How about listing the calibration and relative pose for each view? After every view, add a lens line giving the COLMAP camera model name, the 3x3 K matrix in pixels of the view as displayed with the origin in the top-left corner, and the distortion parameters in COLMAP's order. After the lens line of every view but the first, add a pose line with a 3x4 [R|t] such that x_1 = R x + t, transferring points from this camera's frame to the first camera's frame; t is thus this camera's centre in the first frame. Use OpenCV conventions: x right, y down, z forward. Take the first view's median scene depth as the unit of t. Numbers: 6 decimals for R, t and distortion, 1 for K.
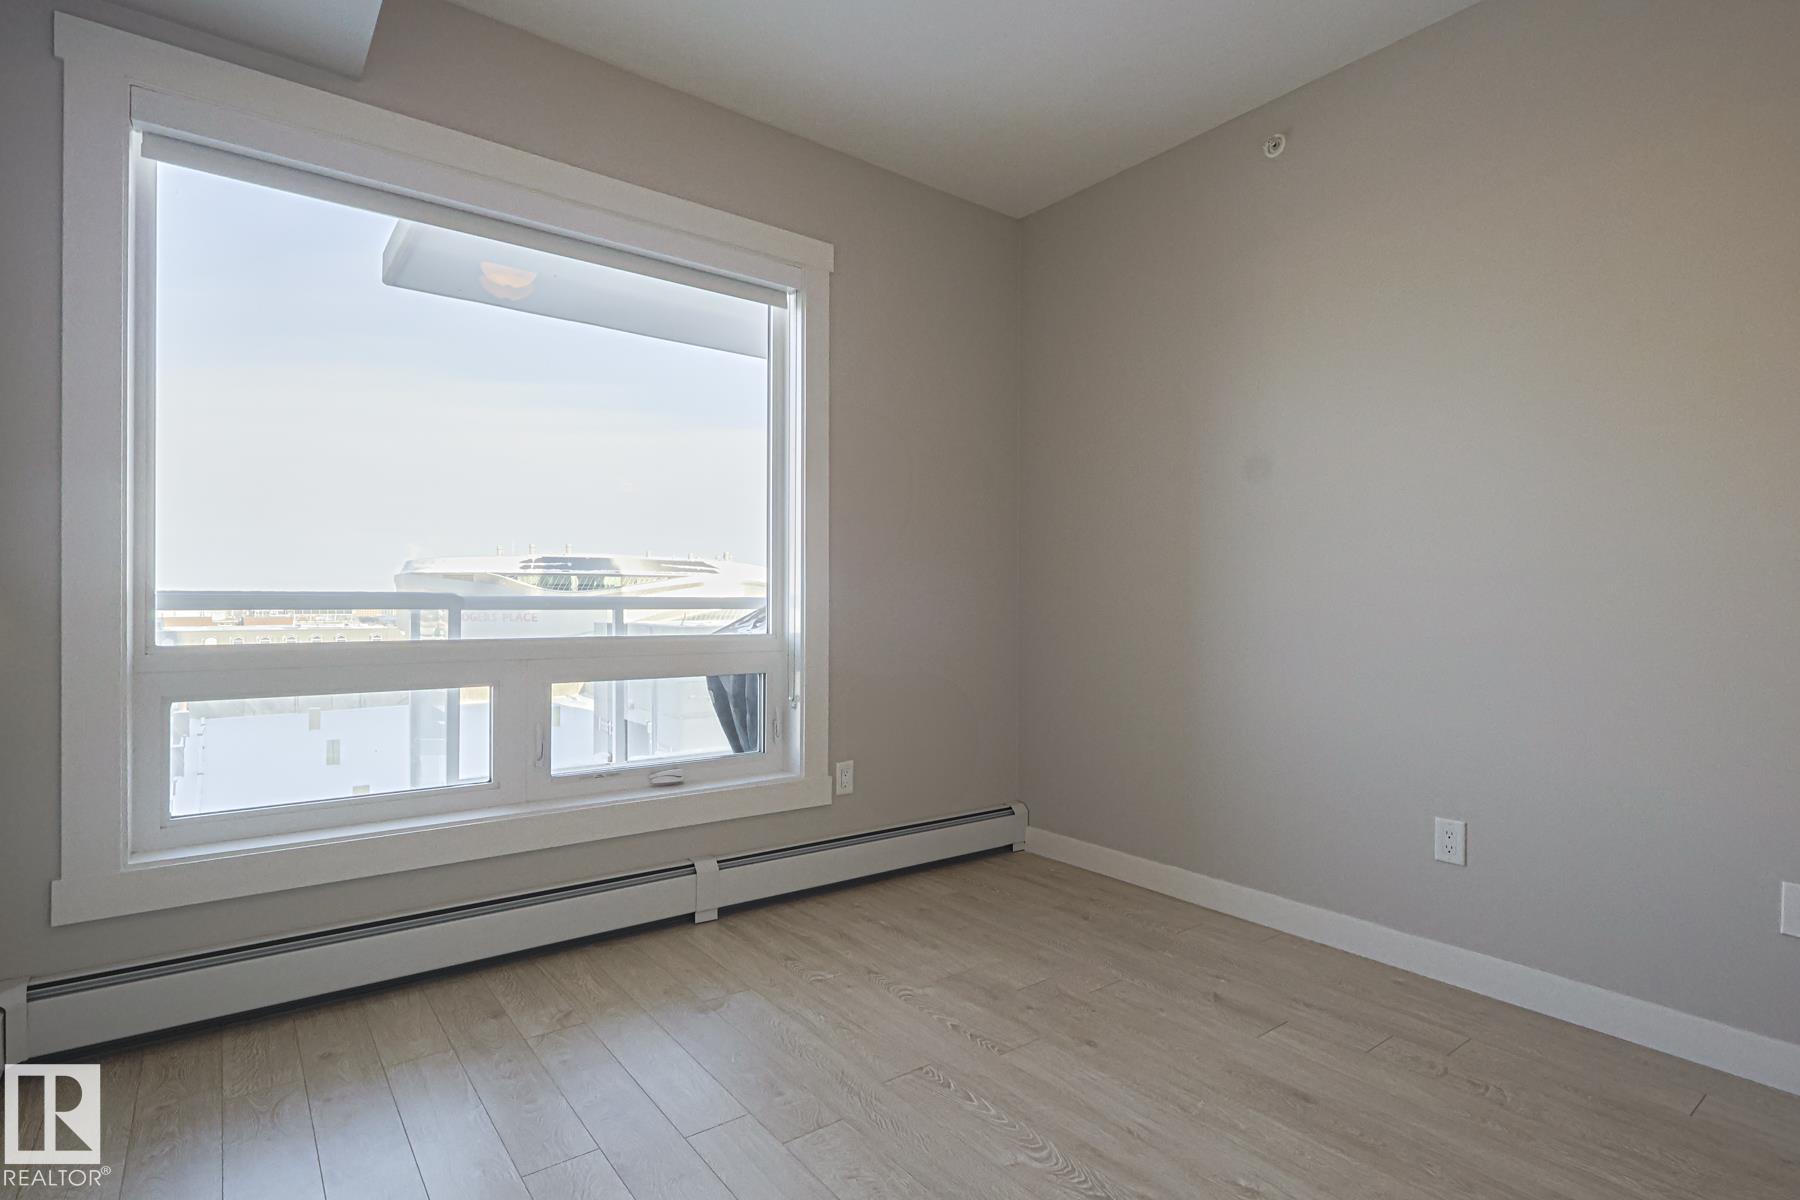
lens RADIAL K [[916.1, 0, 907.4], [0, 916.1, 597.1], [0, 0, 1]] dist [0.017326, 0.001494]
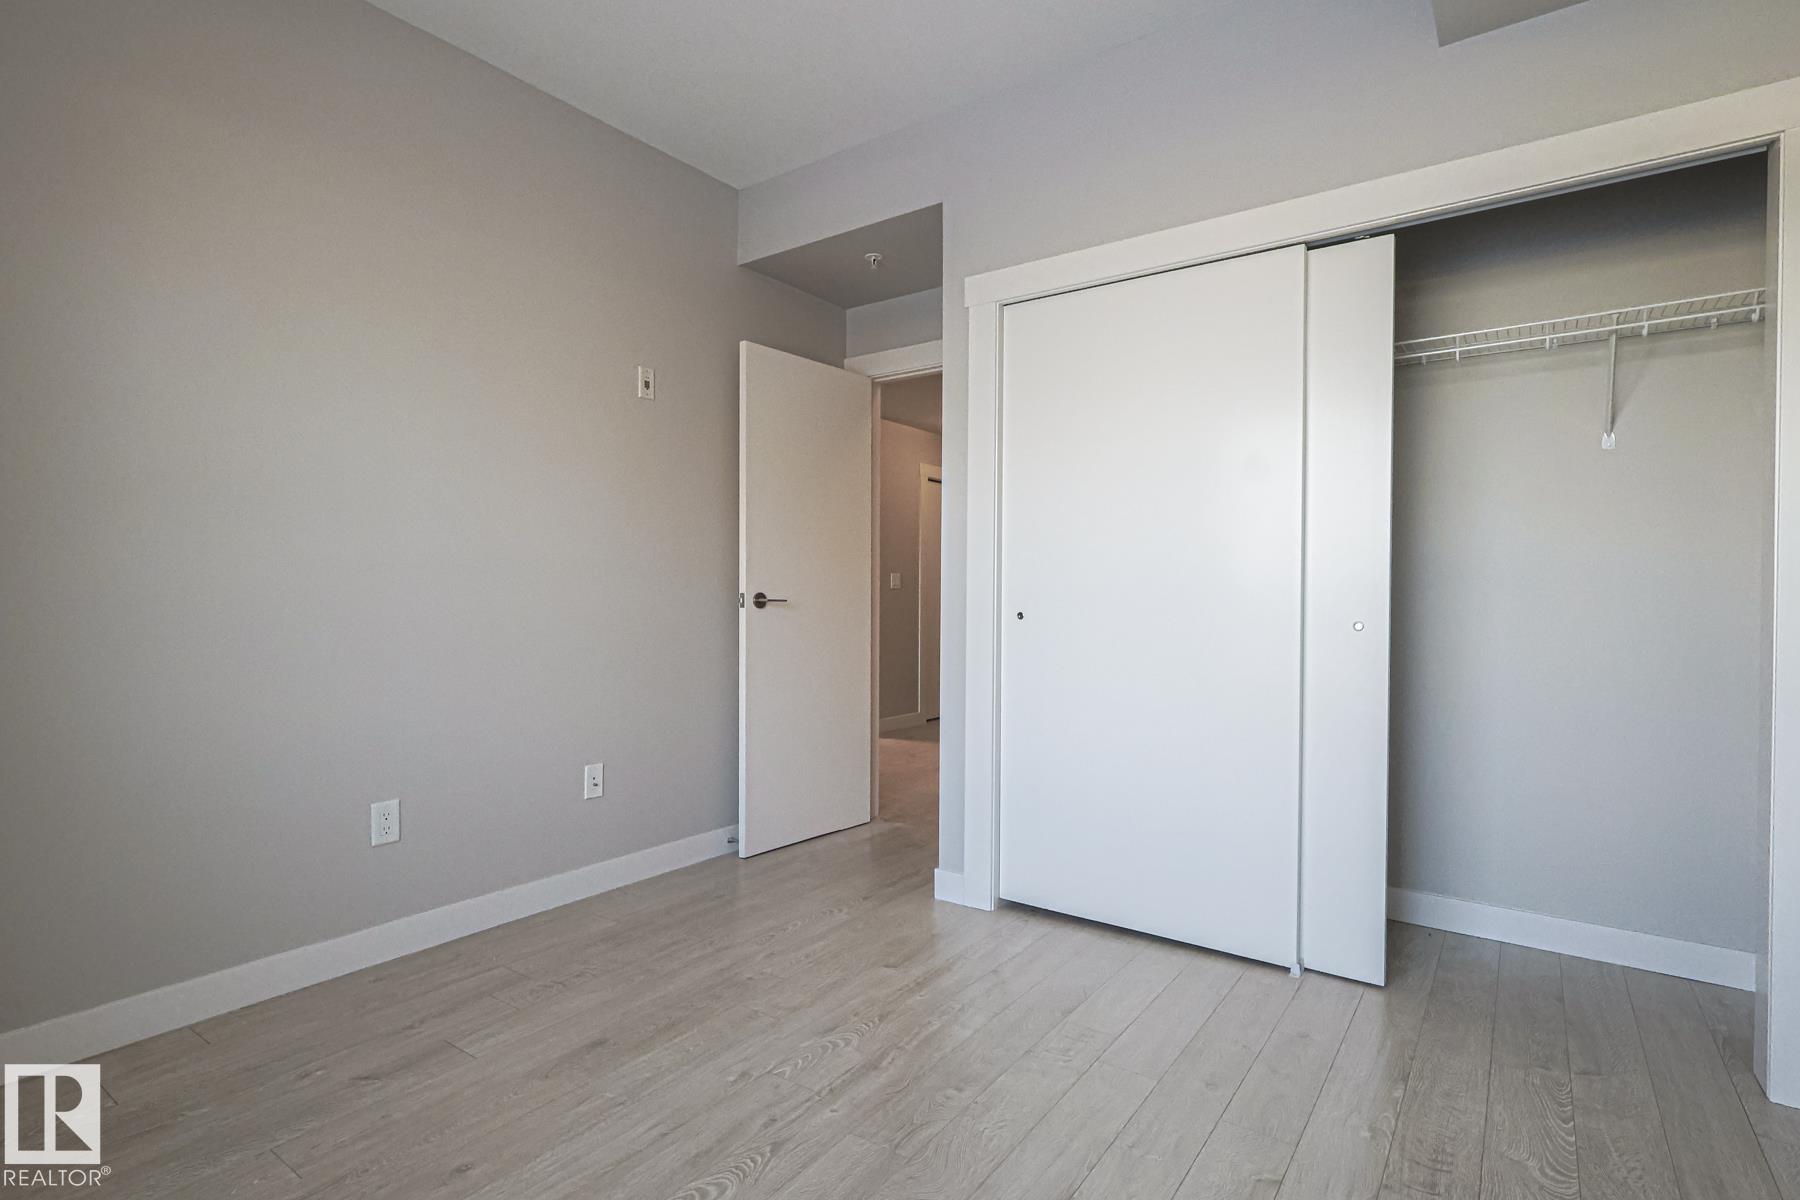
lens RADIAL K [[890.4, 0, 896.7], [0, 890.4, 592.6], [0, 0, 1]] dist [0.006602, 0.000118]
pose [[-0.287433, -0.006410, 0.957779, -0.617892], [-0.006149, 0.999969, 0.004847, 0.000913], [-0.957781, -0.004496, -0.287463, 0.879040]]
